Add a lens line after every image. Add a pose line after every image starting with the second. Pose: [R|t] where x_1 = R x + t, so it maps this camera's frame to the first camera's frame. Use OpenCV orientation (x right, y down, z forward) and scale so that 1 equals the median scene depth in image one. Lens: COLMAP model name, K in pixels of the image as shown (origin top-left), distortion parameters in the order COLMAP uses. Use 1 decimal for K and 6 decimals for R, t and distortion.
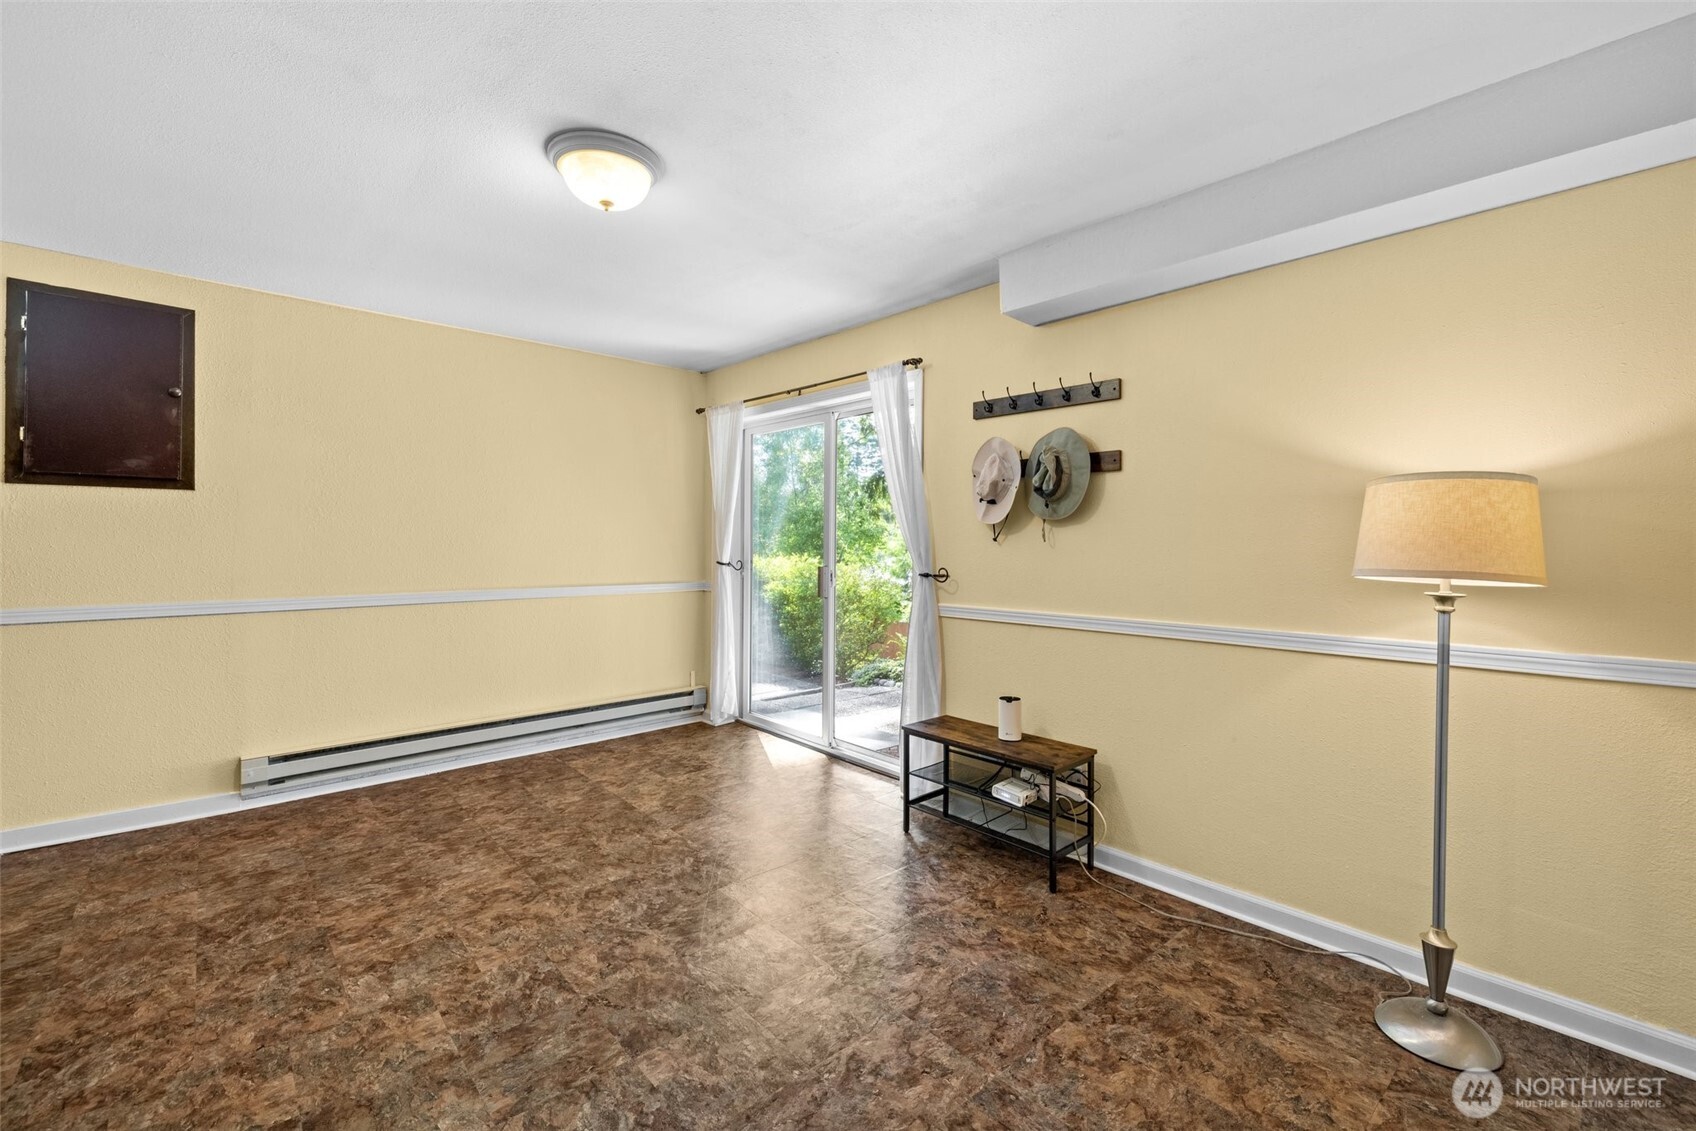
lens RADIAL K [[714.0, 0, 843.8], [0, 714.0, 550.2], [0, 0, 1]] dist [0.001190, -0.001213]
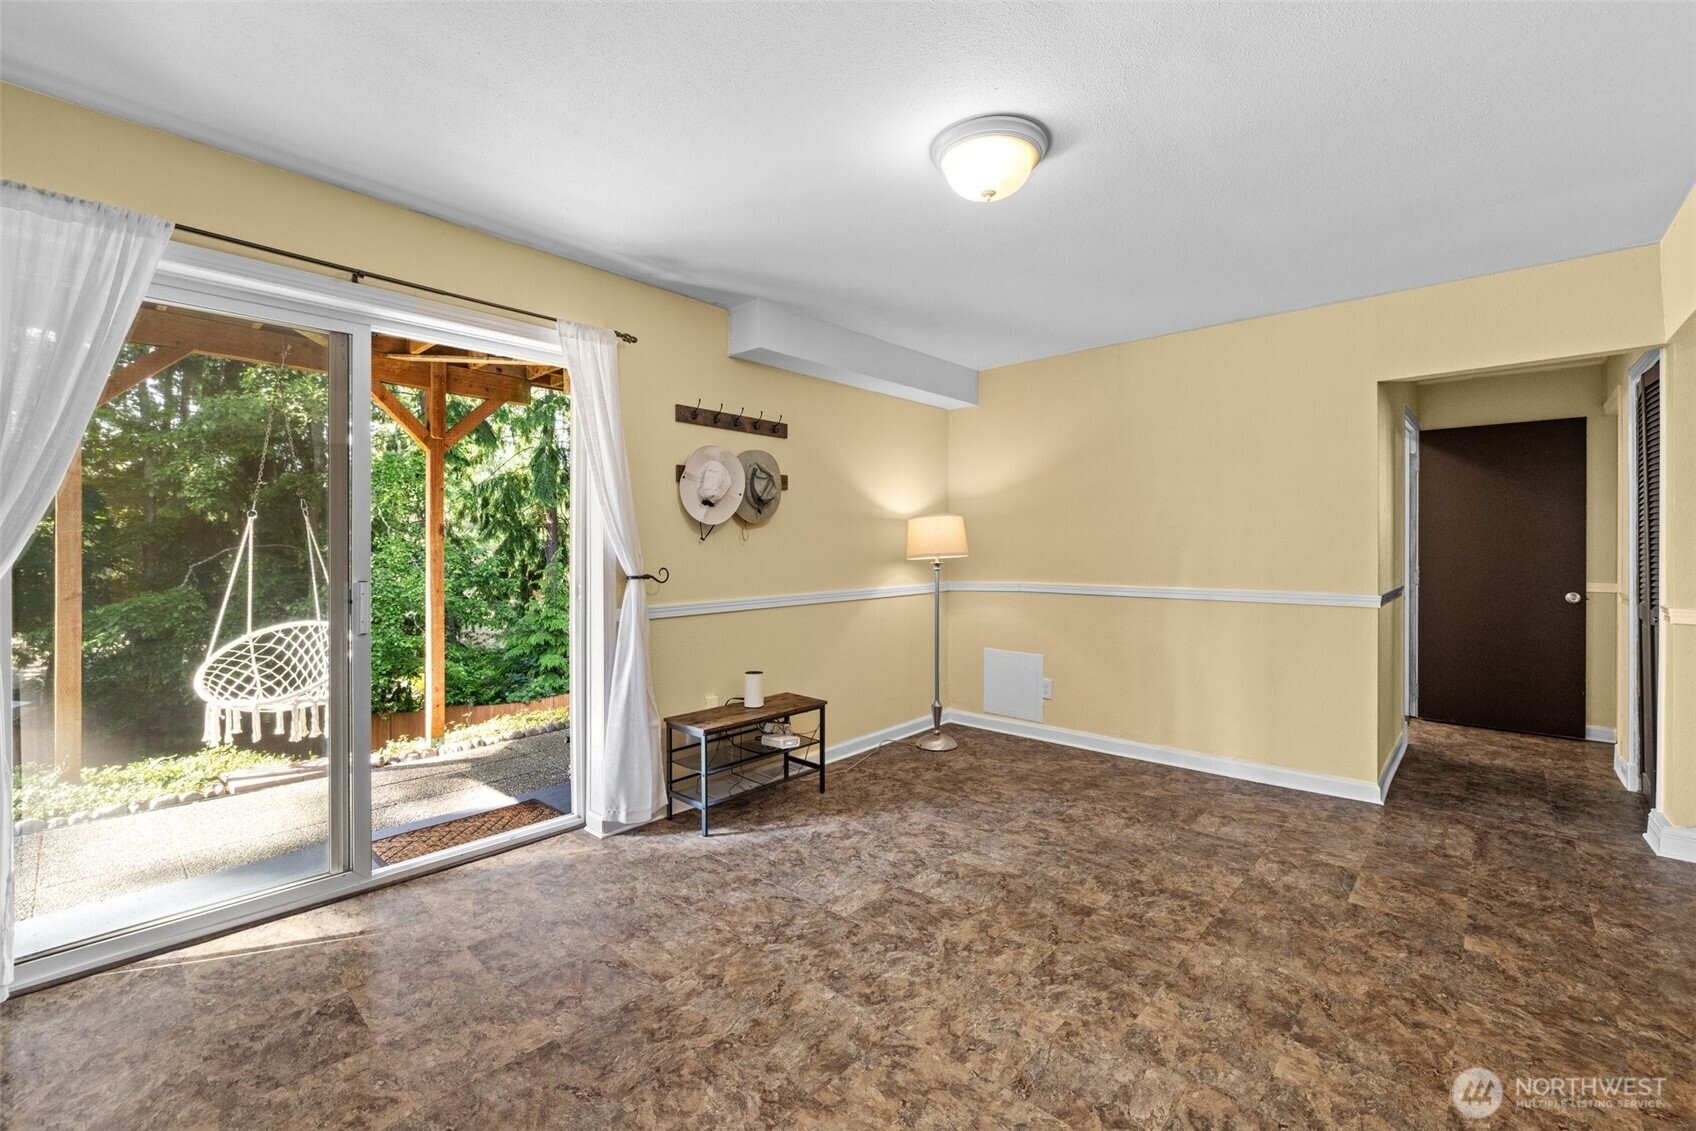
lens RADIAL K [[714.0, 0, 850.5], [0, 714.0, 552.6], [0, 0, 1]] dist [0.001190, -0.001213]
pose [[-0.101042, -0.016515, 0.994745, -1.255255], [0.008613, 0.999810, 0.017474, -0.014259], [-0.994845, 0.010334, -0.100880, 1.245516]]
